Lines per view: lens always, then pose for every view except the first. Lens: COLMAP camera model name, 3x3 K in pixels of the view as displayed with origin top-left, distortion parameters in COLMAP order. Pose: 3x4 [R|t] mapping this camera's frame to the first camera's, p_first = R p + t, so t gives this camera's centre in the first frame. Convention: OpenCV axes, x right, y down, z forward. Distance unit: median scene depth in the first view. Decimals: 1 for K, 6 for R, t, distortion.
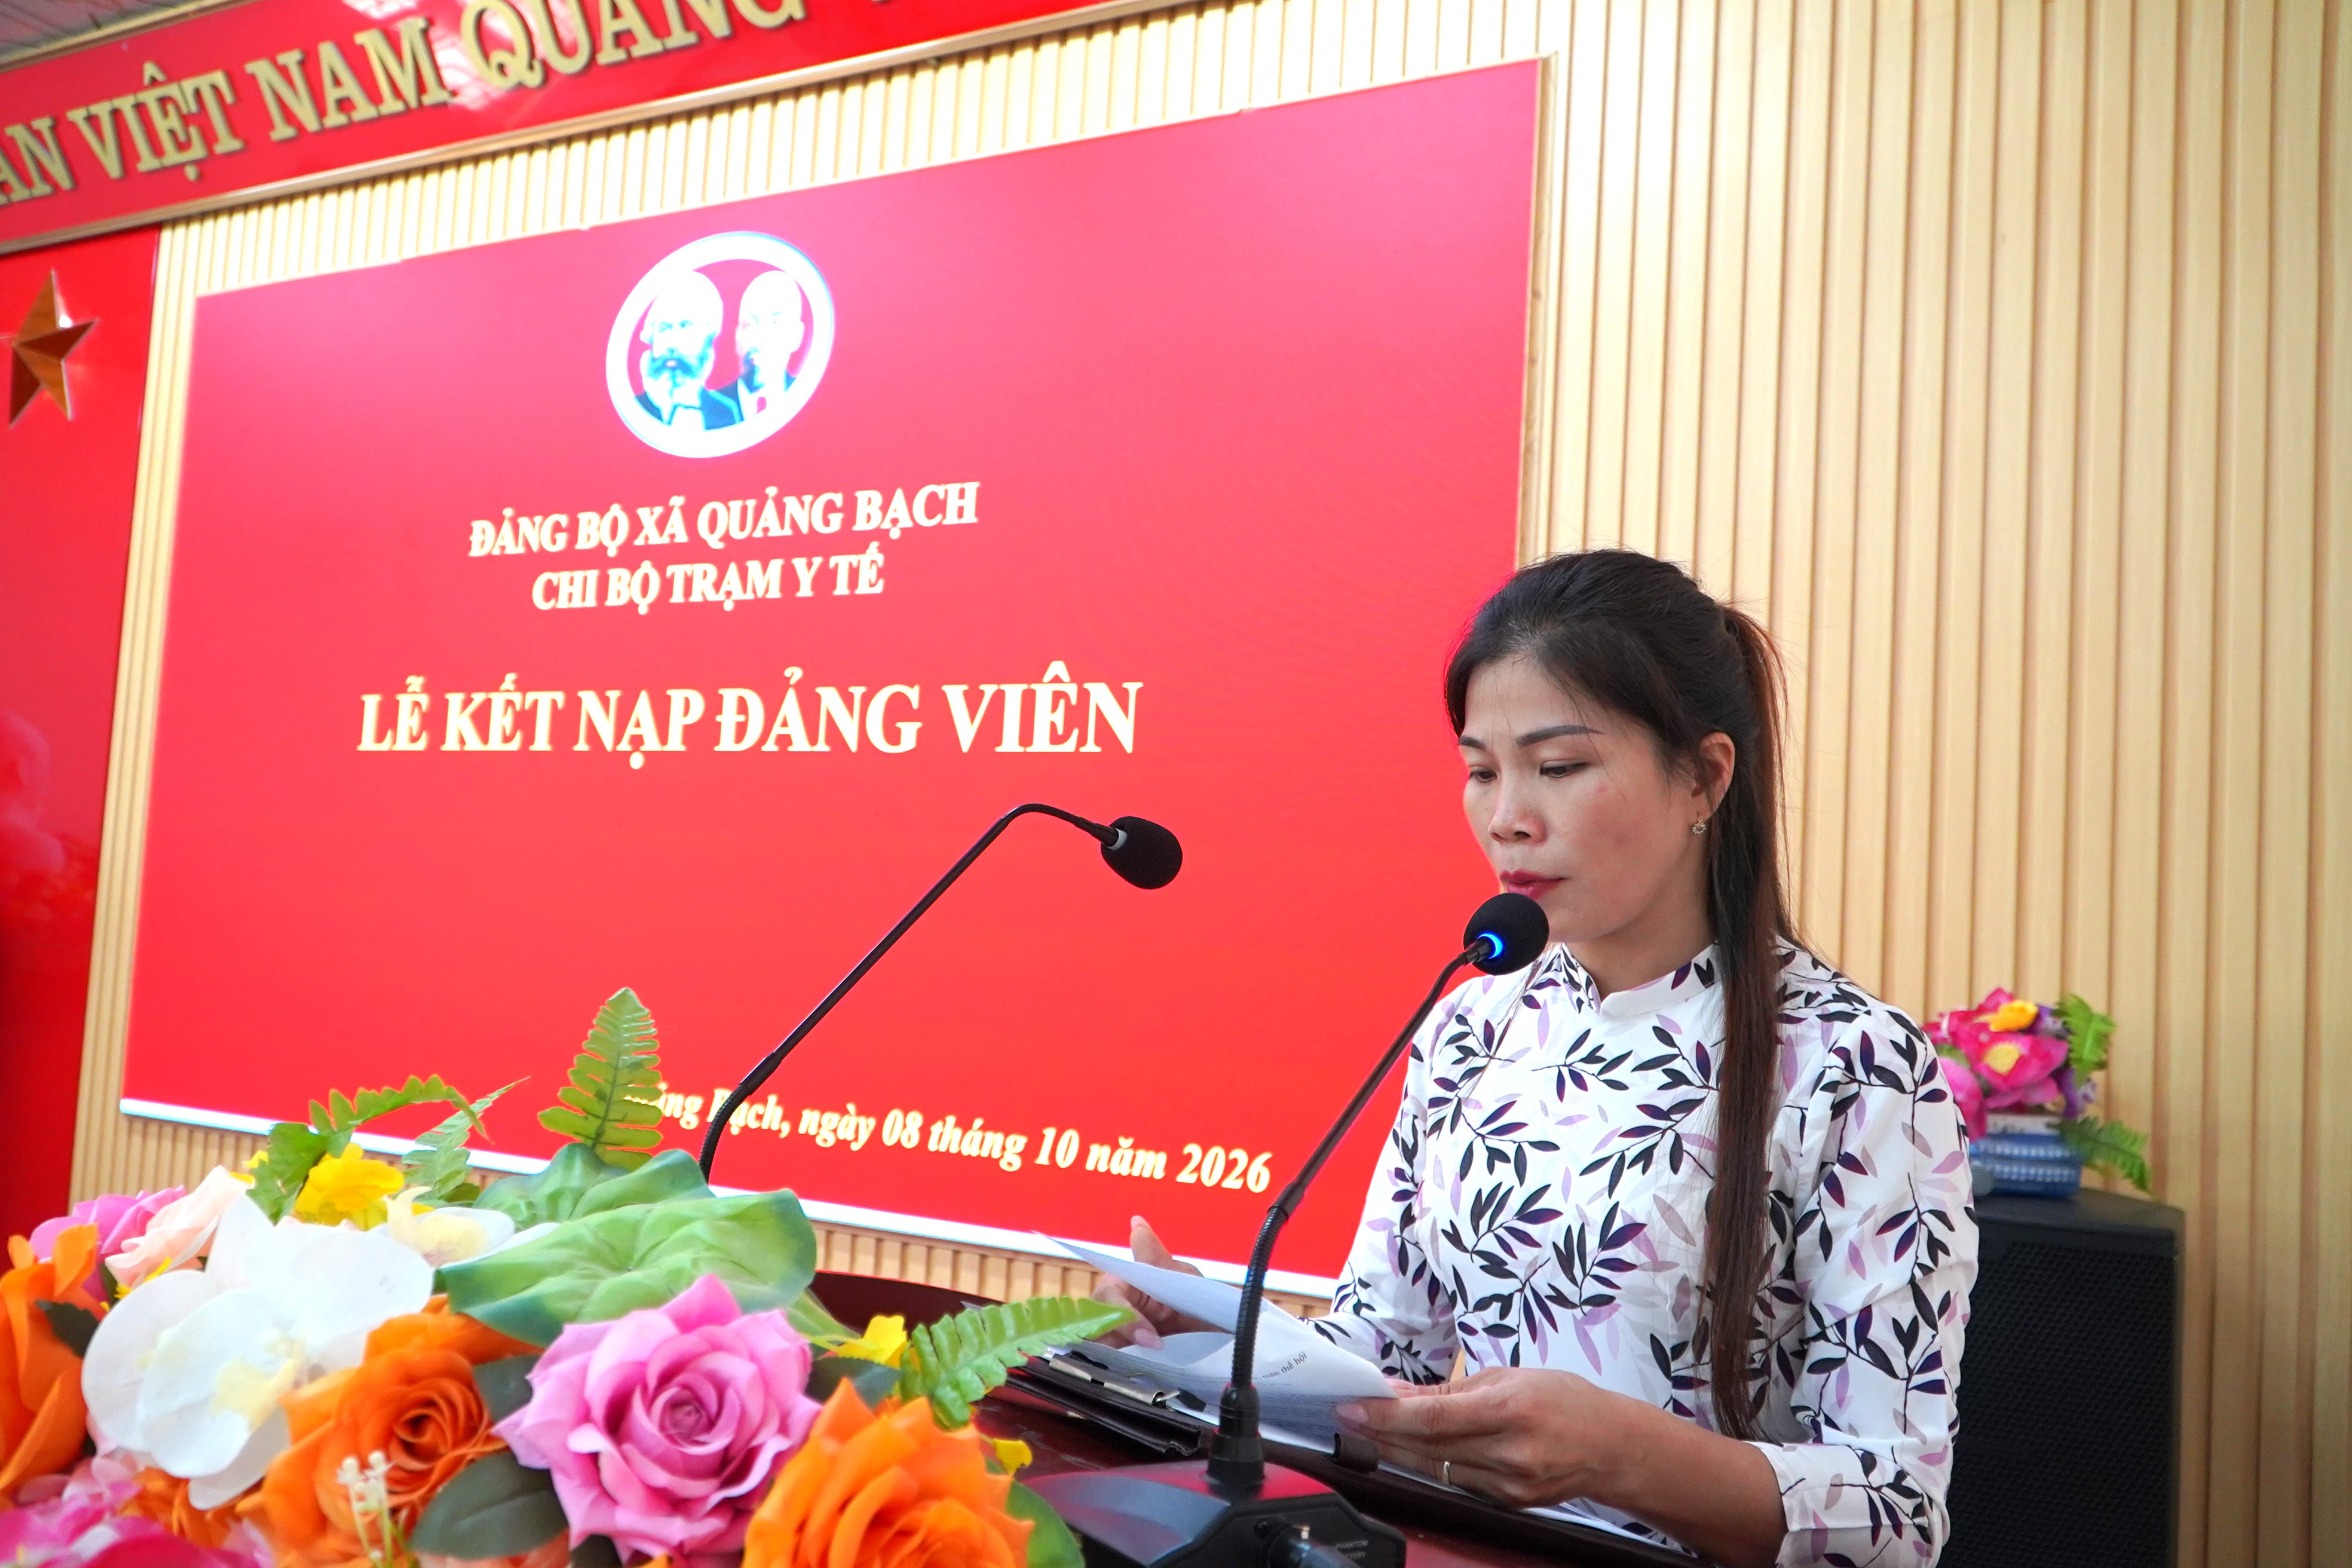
lens RADIAL K [[1893.4, 0, 1180.5], [0, 1893.4, 802.4], [0, 0, 1]] dist [0.003126, 0.000143]
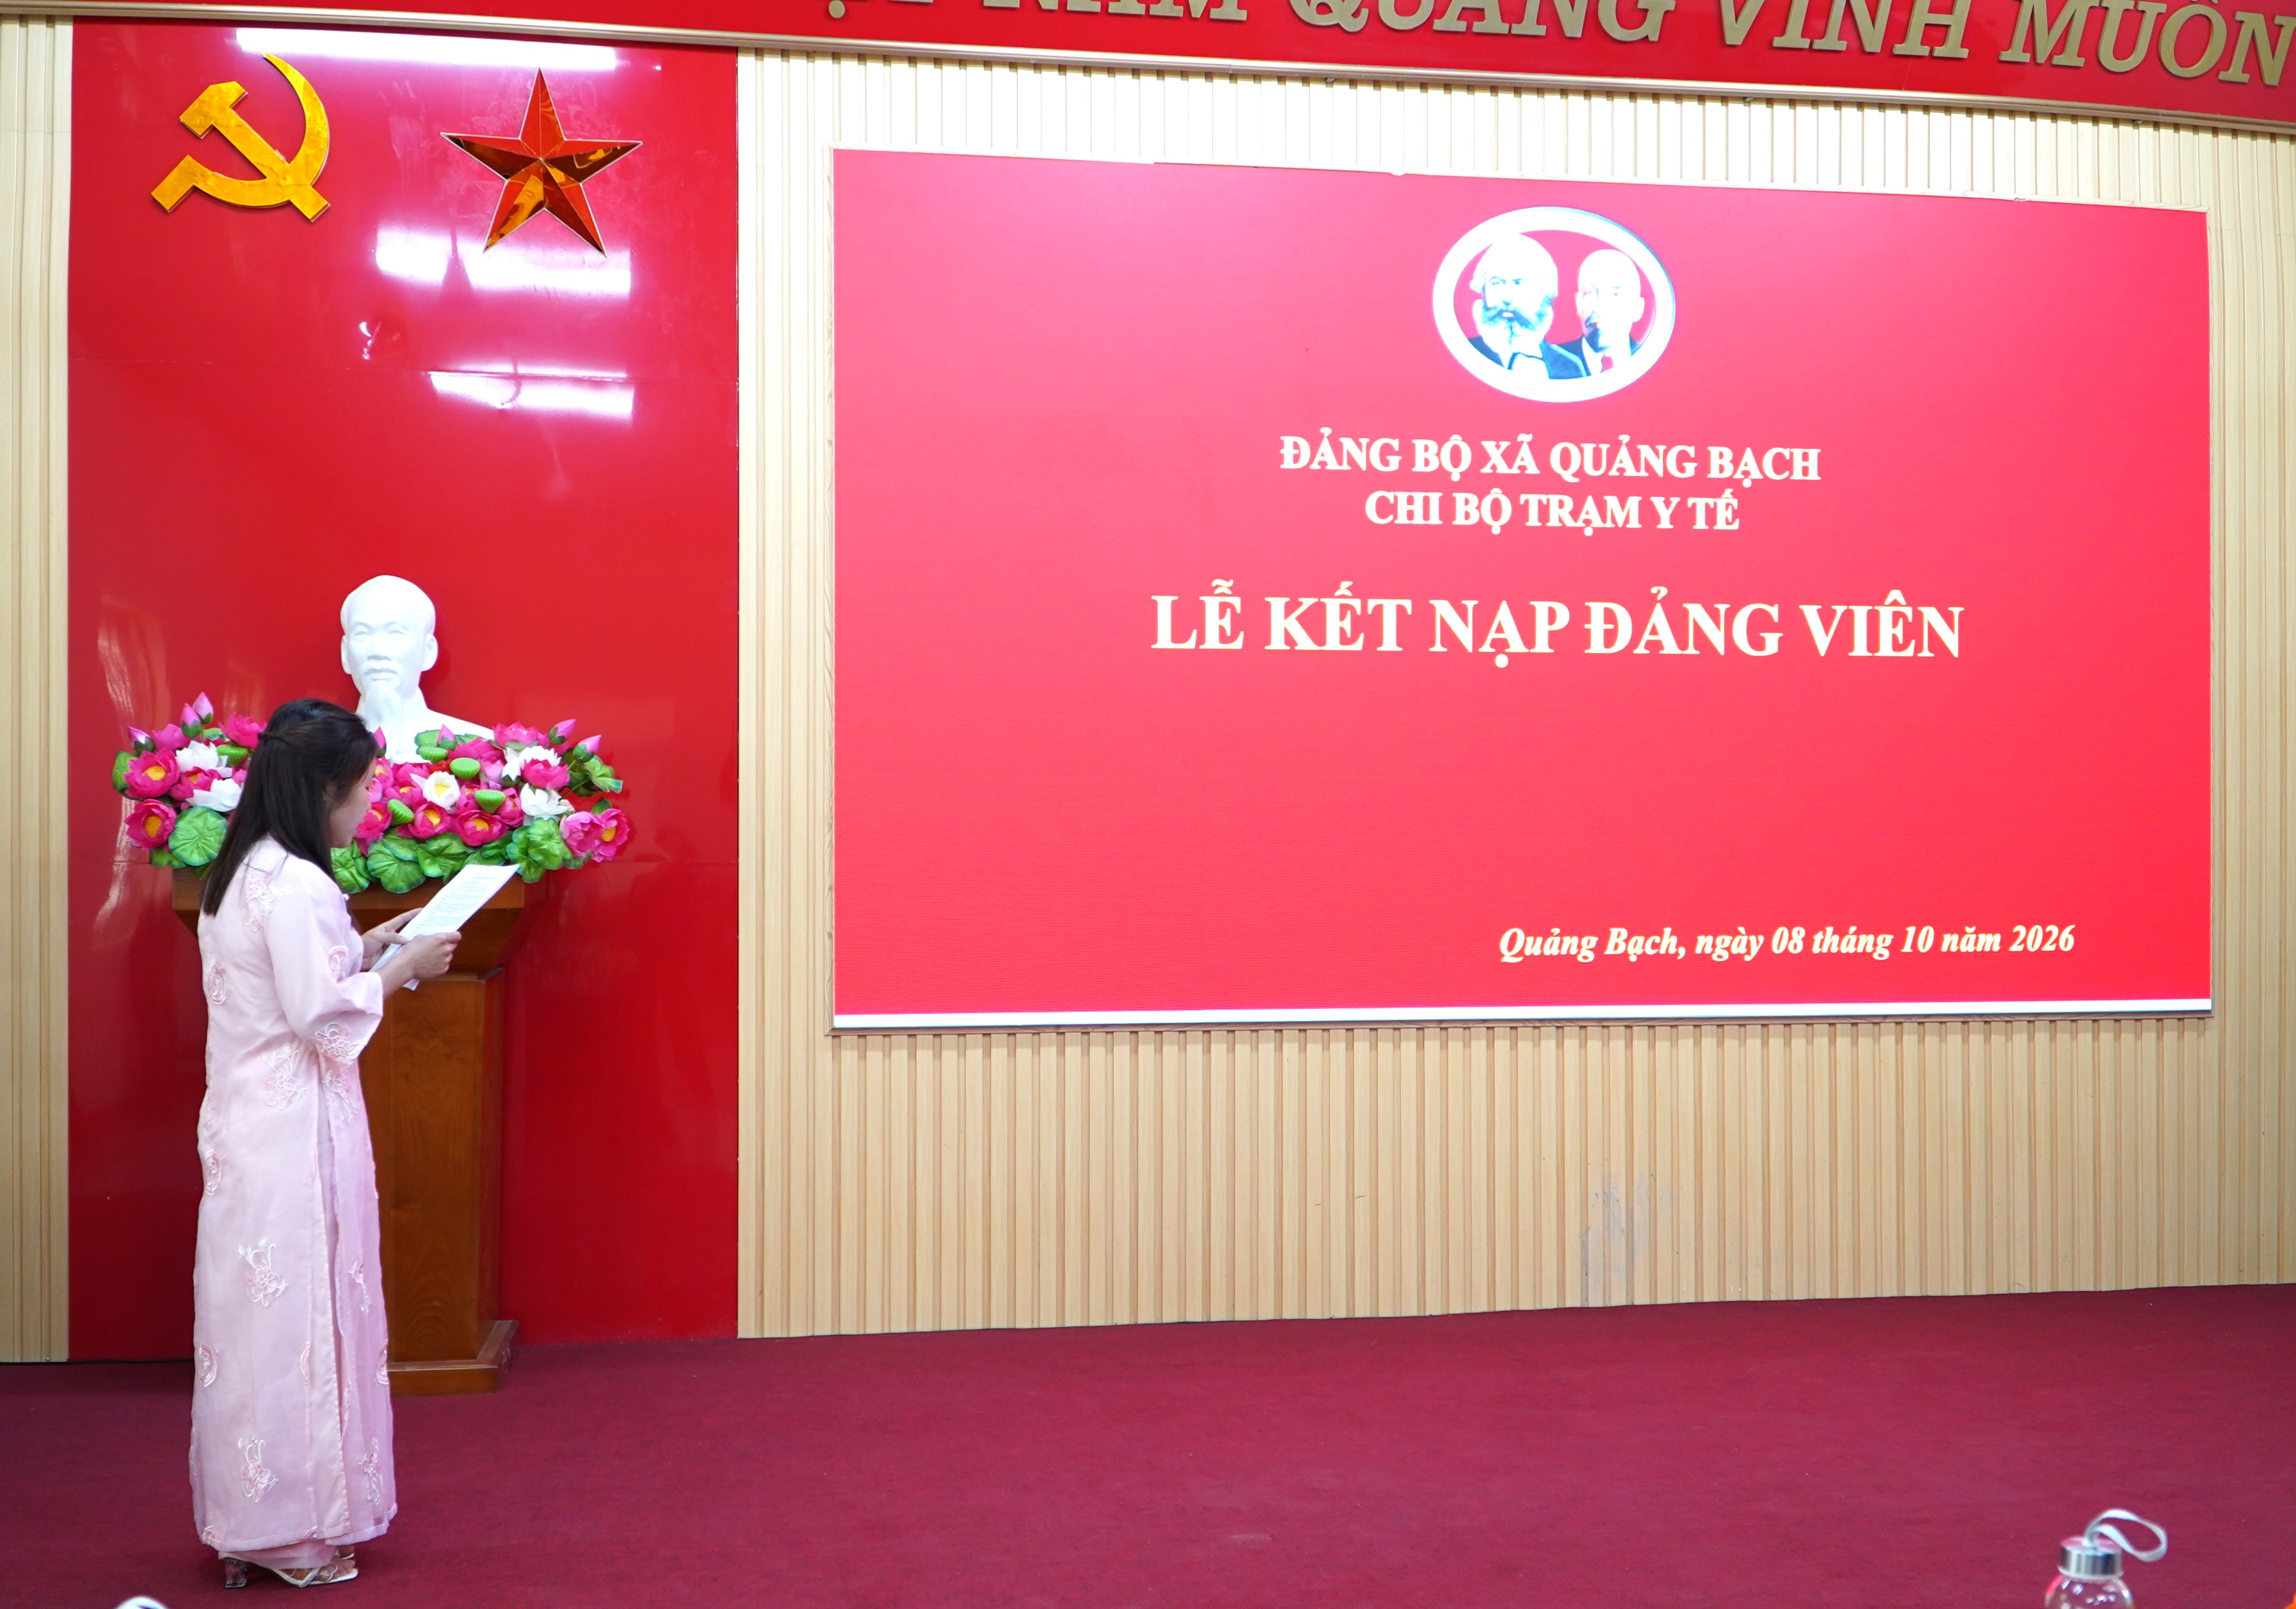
lens RADIAL K [[2346.5, 0, 1090.5], [0, 2346.5, 858.8], [0, 0, 1]] dist [0.038170, 0.000000]
pose [[0.793720, -0.059479, 0.605368, -1.417732], [0.002715, 0.995544, 0.094255, -0.038943], [-0.608277, -0.073169, 0.790345, -0.005723]]
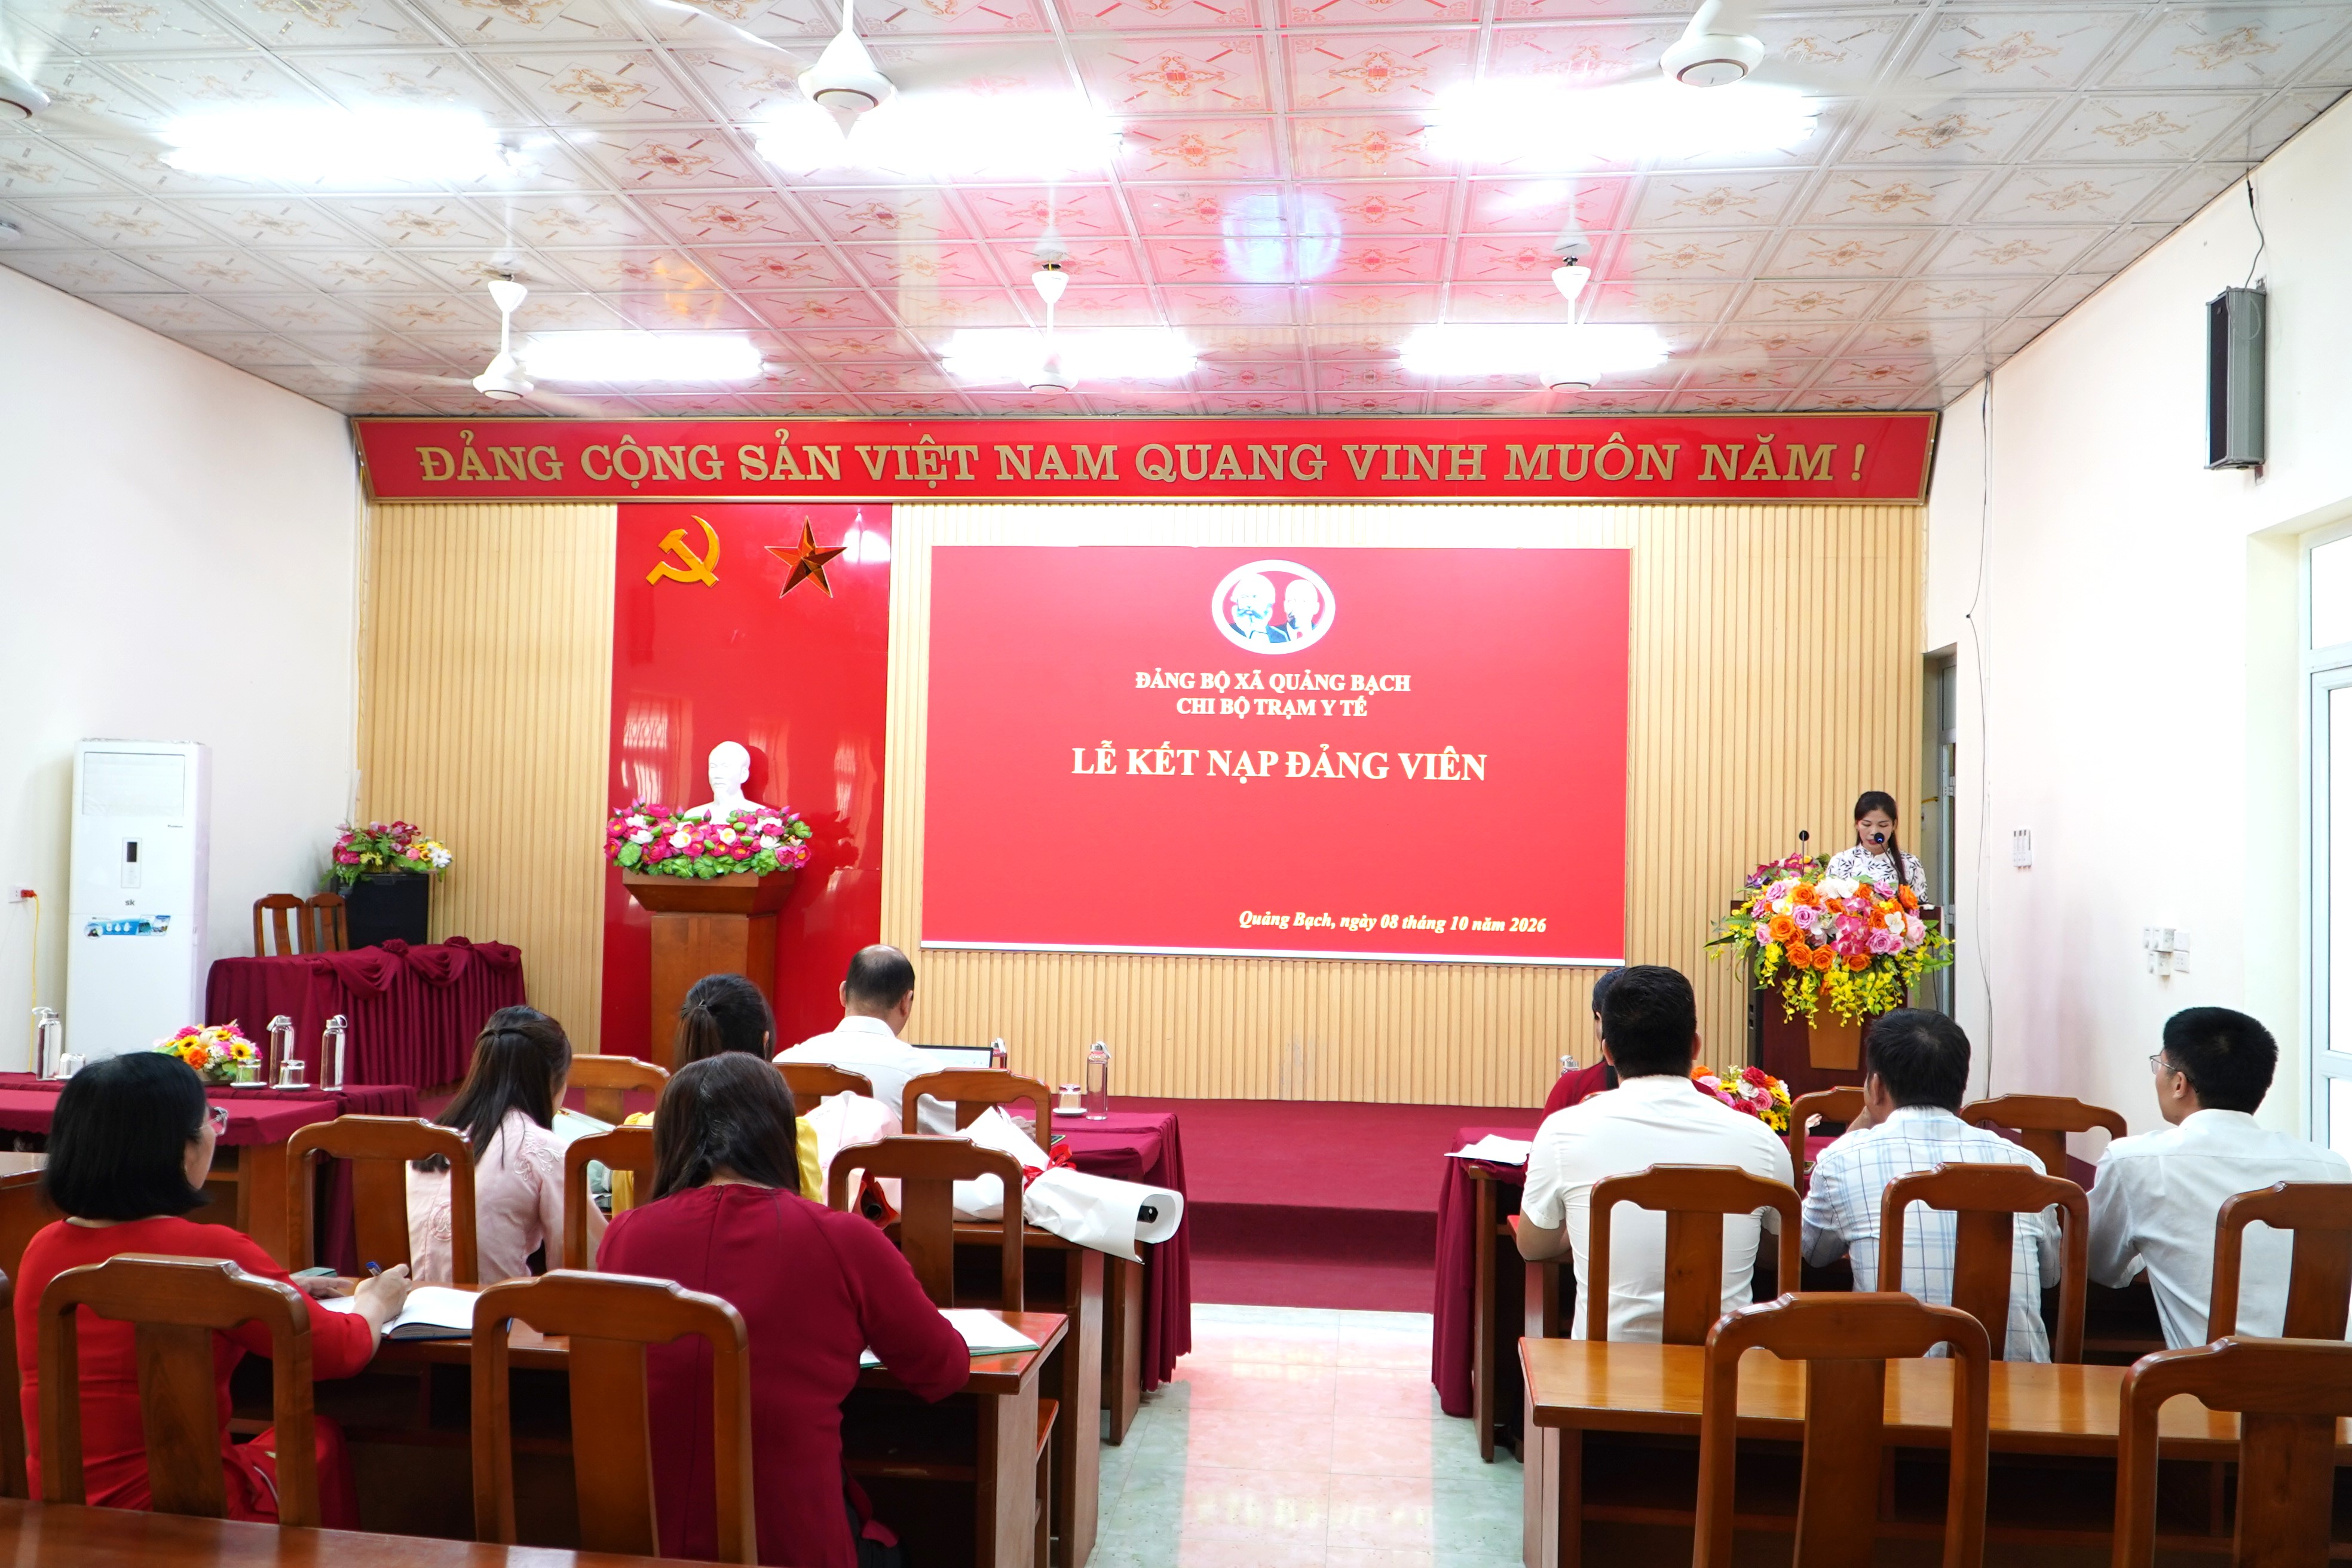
lens RADIAL K [[1893.4, 0, 1188.8], [0, 1893.4, 794.9], [0, 0, 1]] dist [0.003126, 0.000143]
pose [[0.924001, -0.024731, 0.381589, -1.304798], [0.003472, 0.998408, 0.056302, -0.142891], [-0.382374, -0.050699, 0.922616, -1.226451]]
